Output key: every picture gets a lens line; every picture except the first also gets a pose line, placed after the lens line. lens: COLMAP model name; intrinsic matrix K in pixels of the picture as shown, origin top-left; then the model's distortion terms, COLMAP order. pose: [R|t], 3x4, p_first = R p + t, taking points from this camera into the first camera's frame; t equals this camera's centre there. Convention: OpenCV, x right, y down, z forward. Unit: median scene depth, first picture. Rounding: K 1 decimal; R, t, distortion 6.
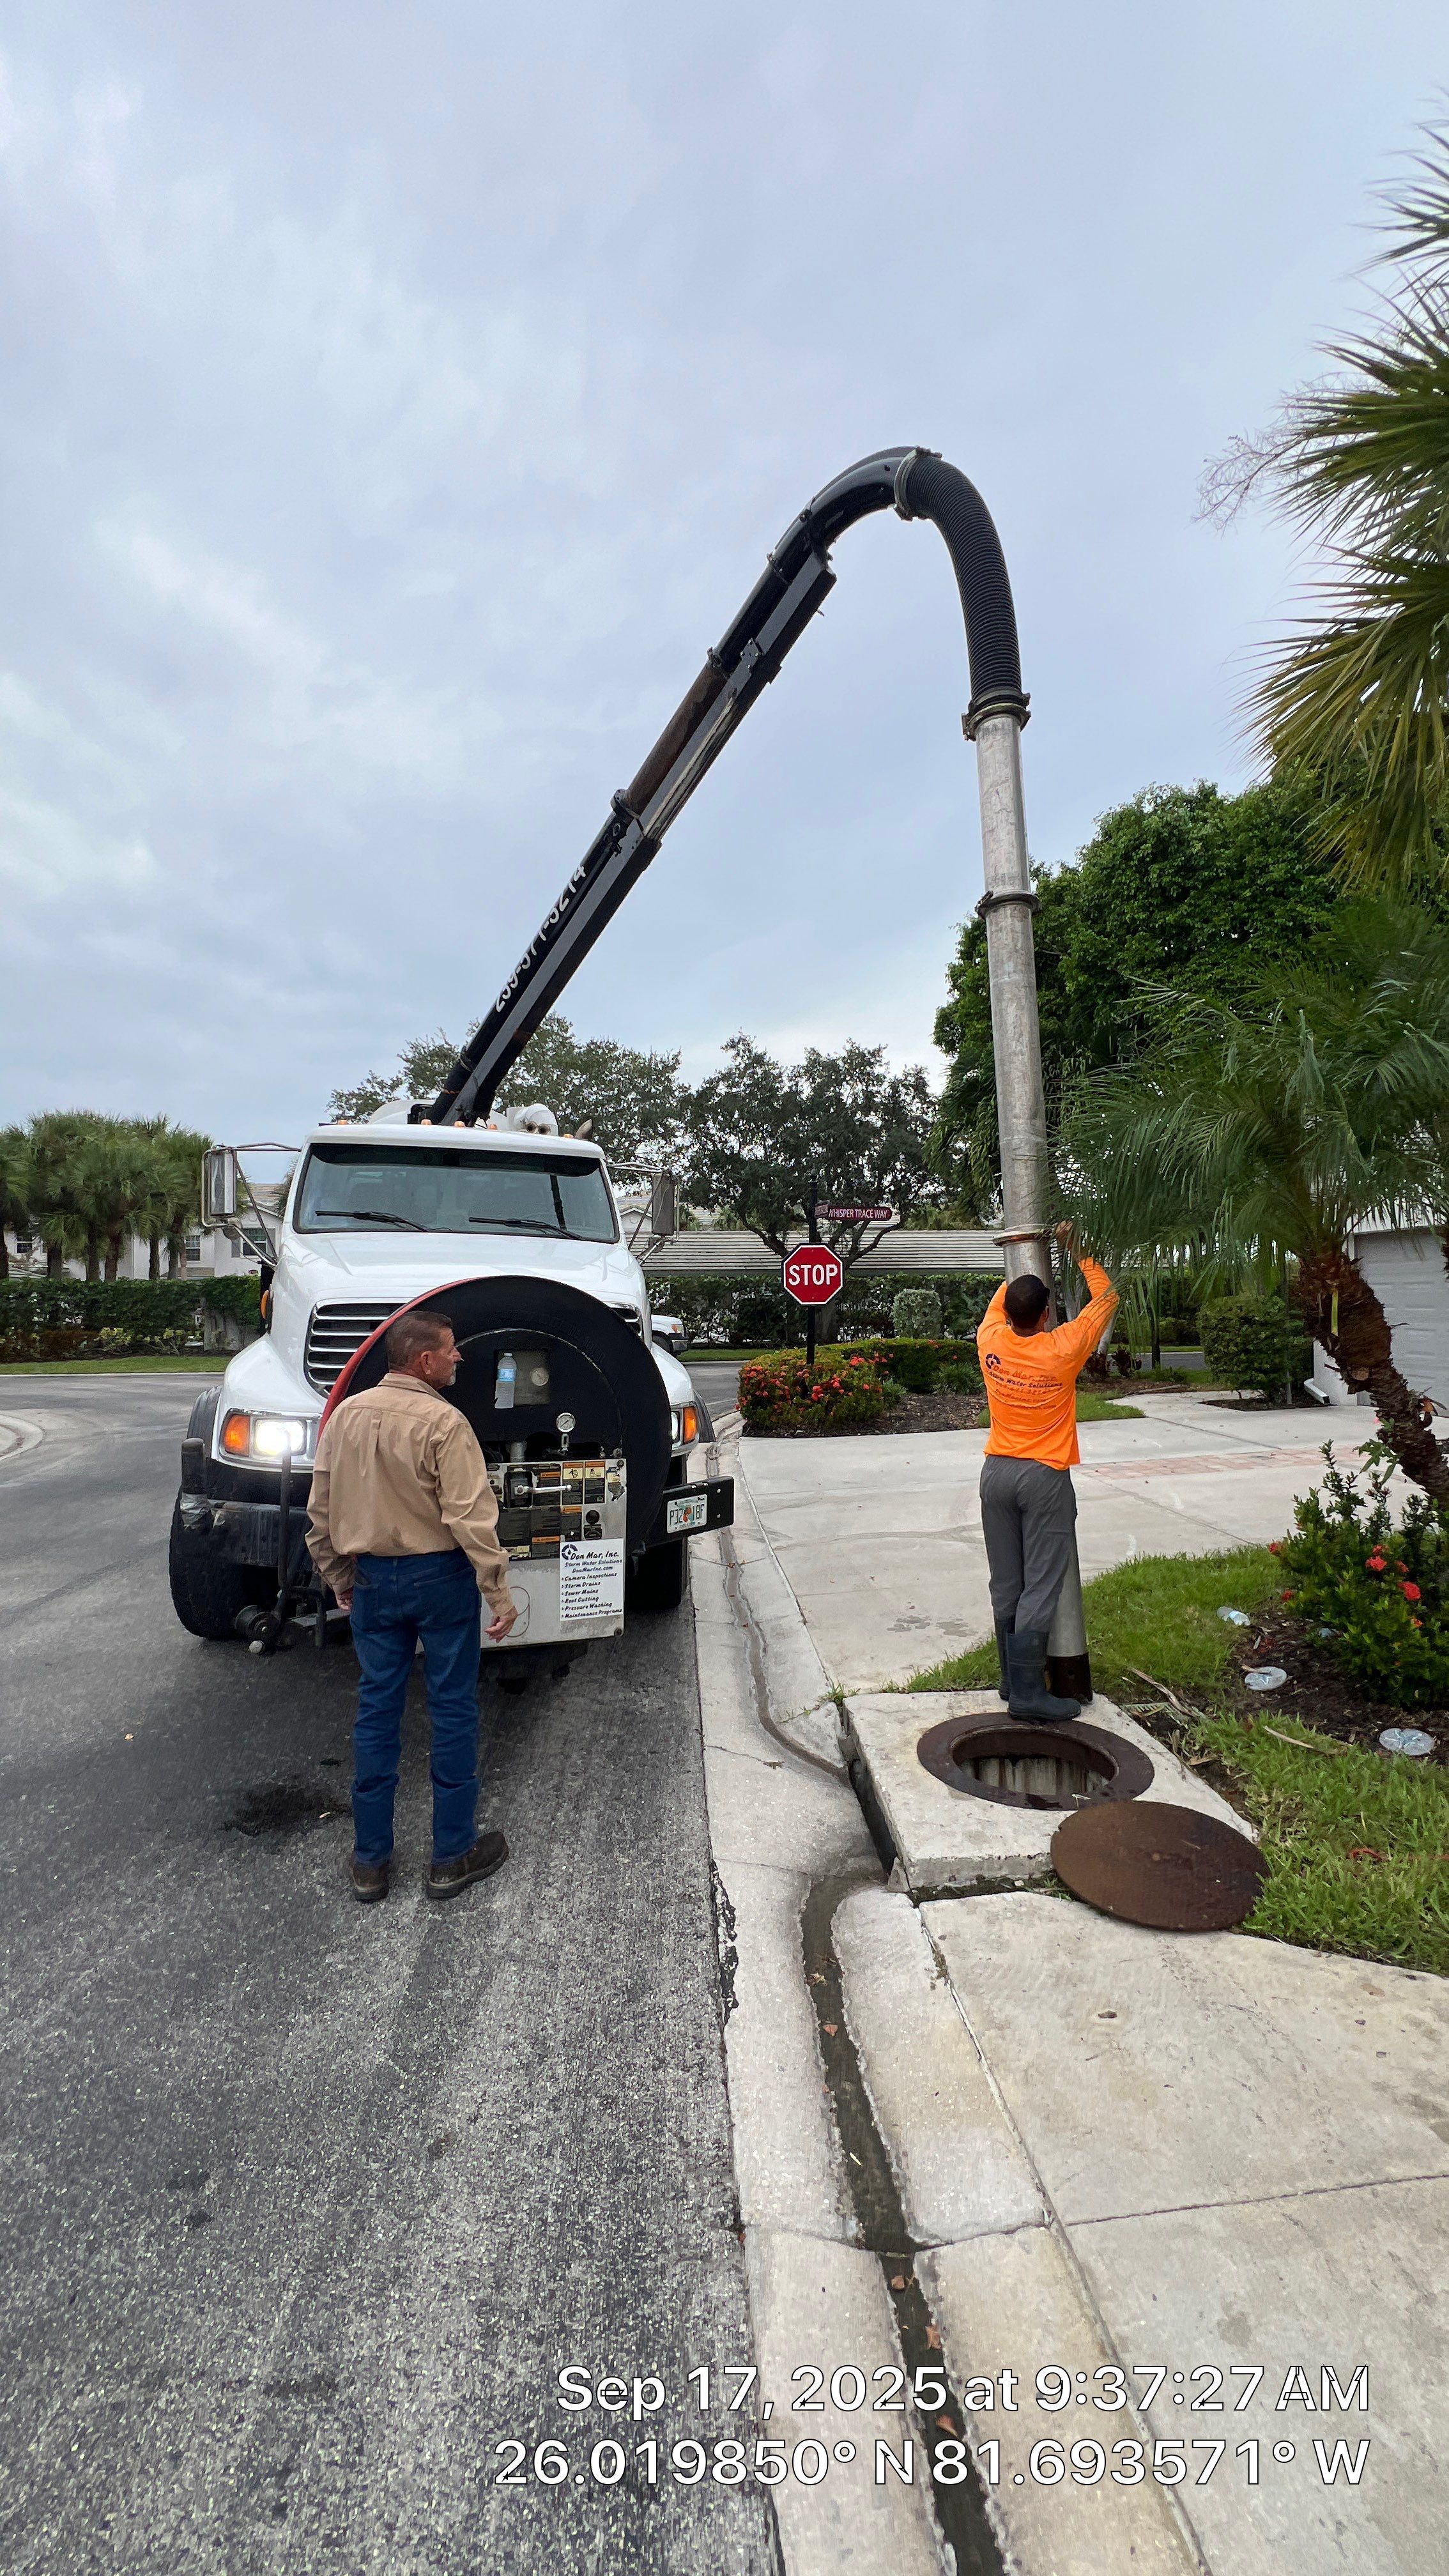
lens RADIAL K [[1034.3, 0, 715.2], [0, 1034.3, 1293.9], [0, 0, 1]] dist [0.024859, 0.000087]
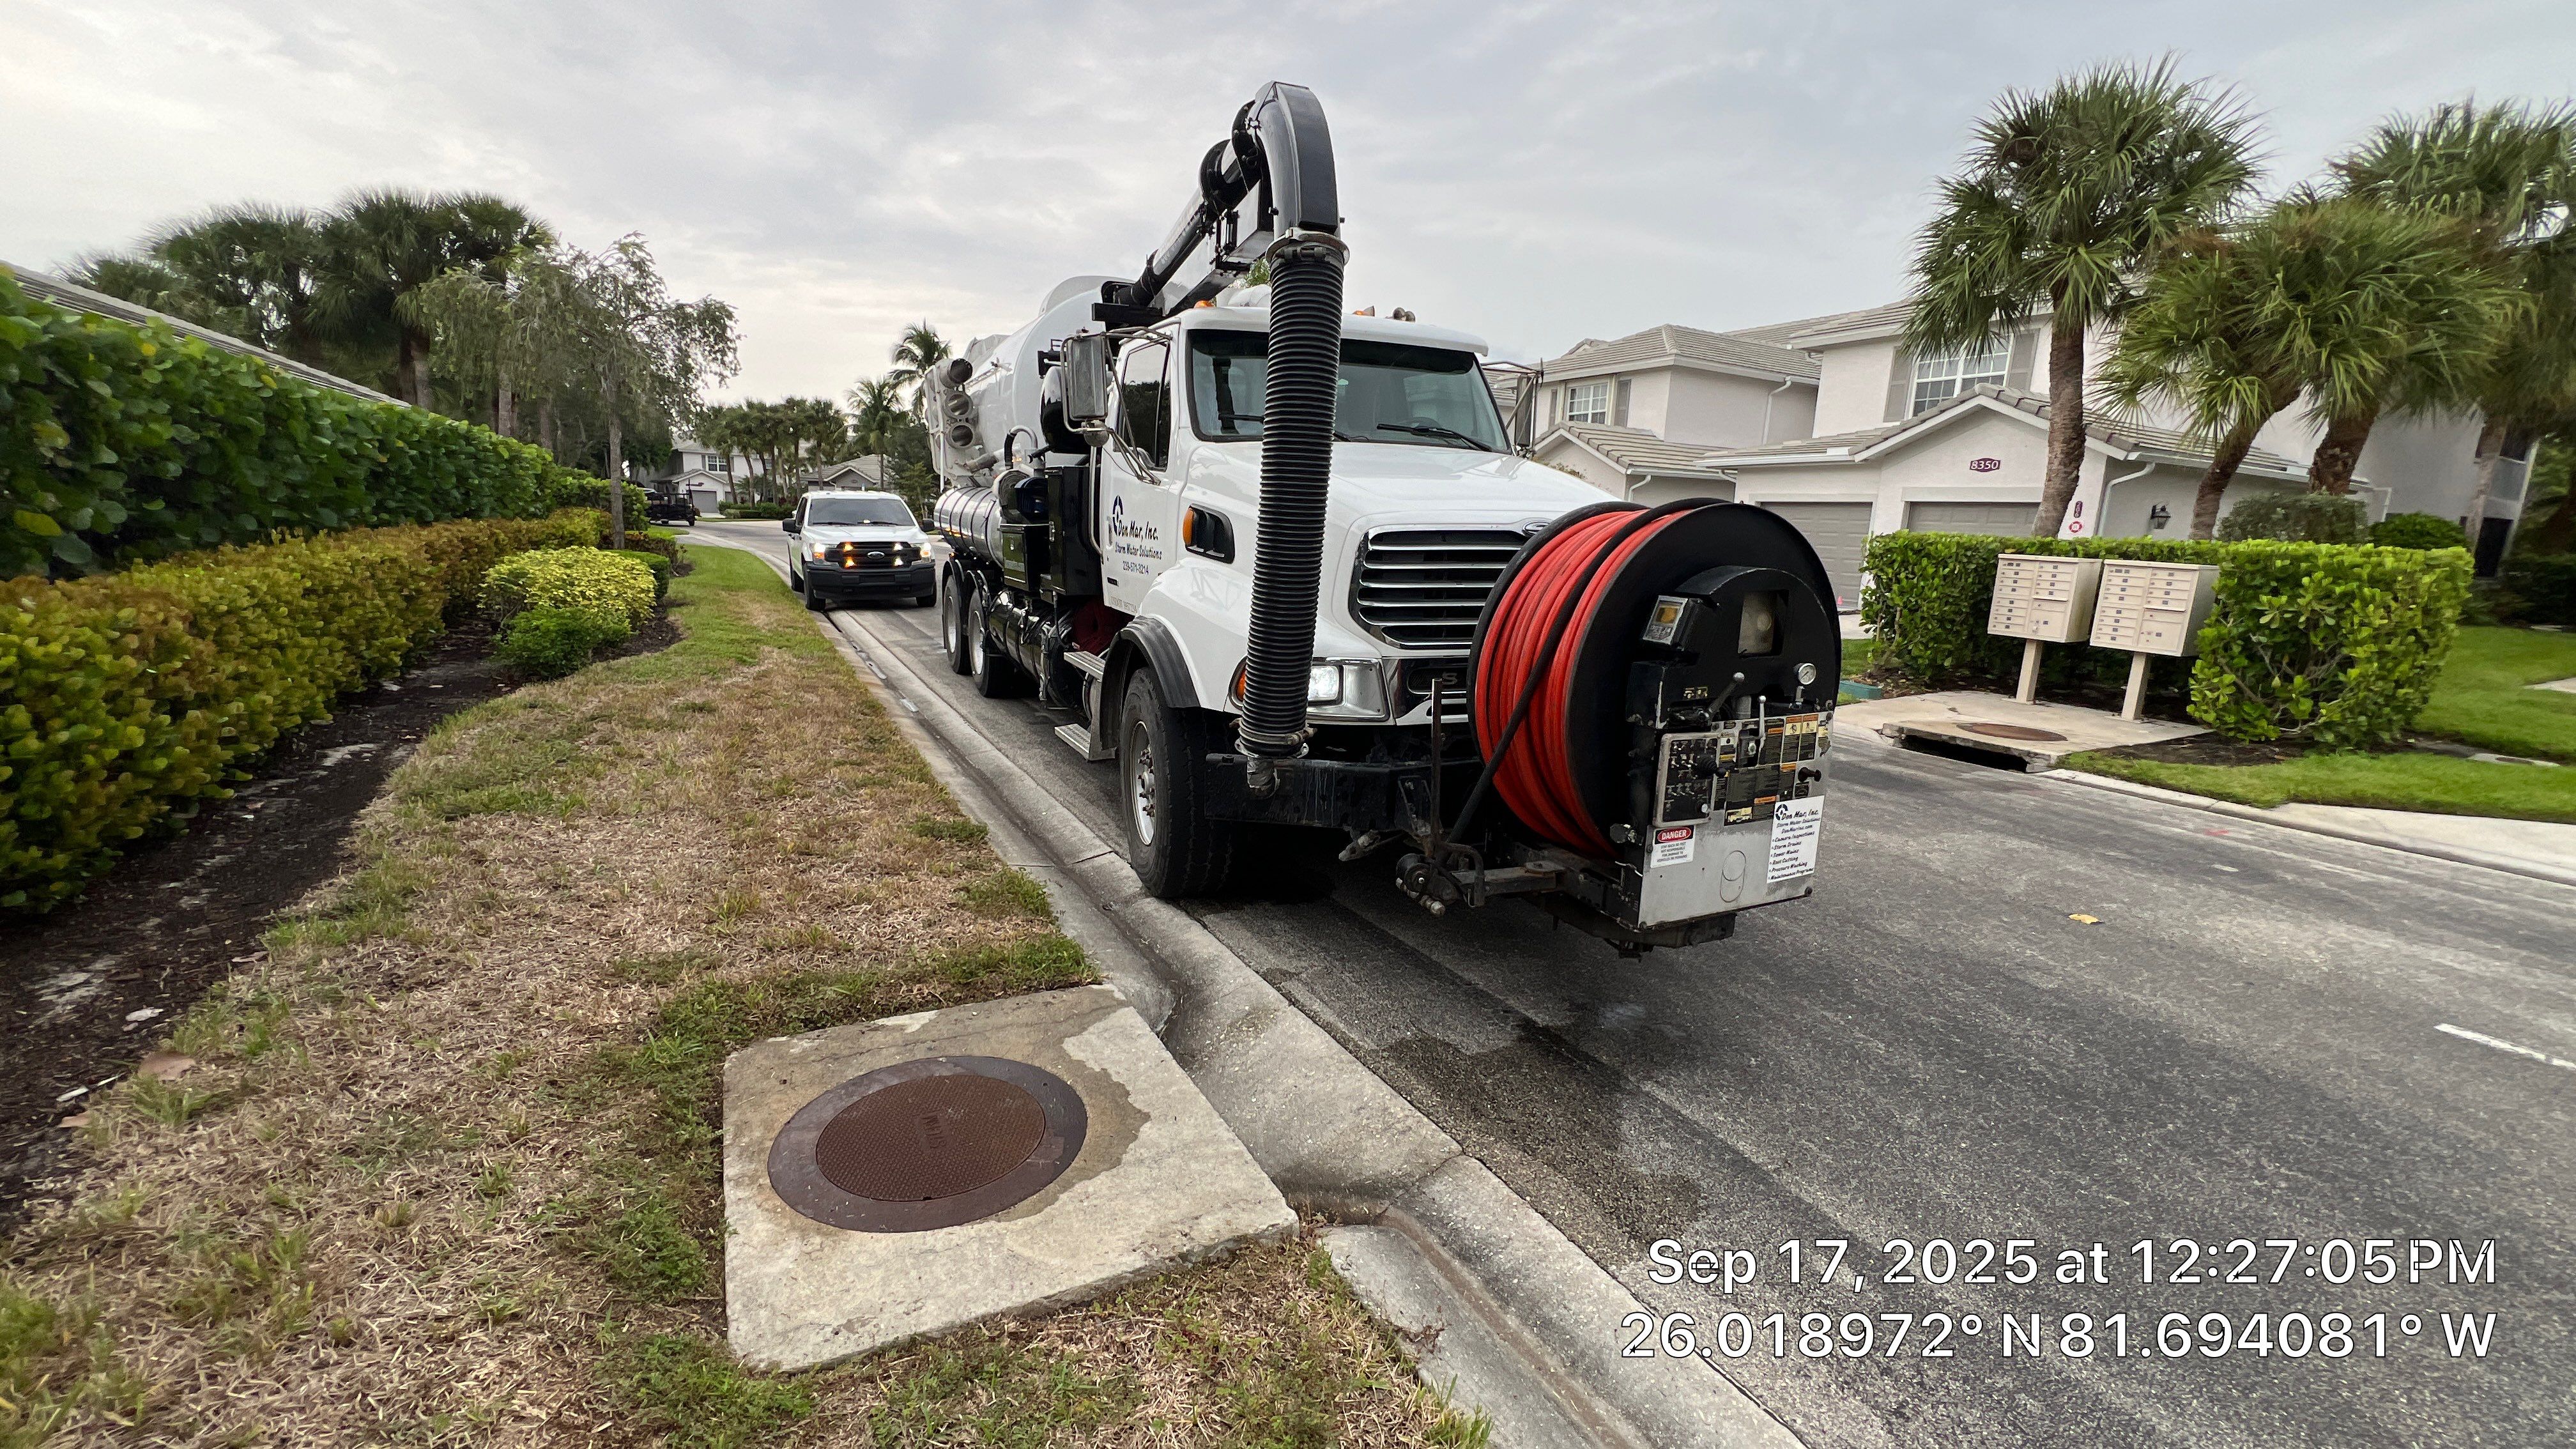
lens RADIAL K [[1045.4, 0, 1288.0], [0, 1045.4, 724.5], [0, 0, 1]] dist [-0.000521, 0.000321]
pose [[0.993318, -0.019187, 0.113802, -0.668952], [-0.005196, 0.977647, 0.210187, -0.018826], [-0.115291, -0.209374, 0.971015, 0.164863]]
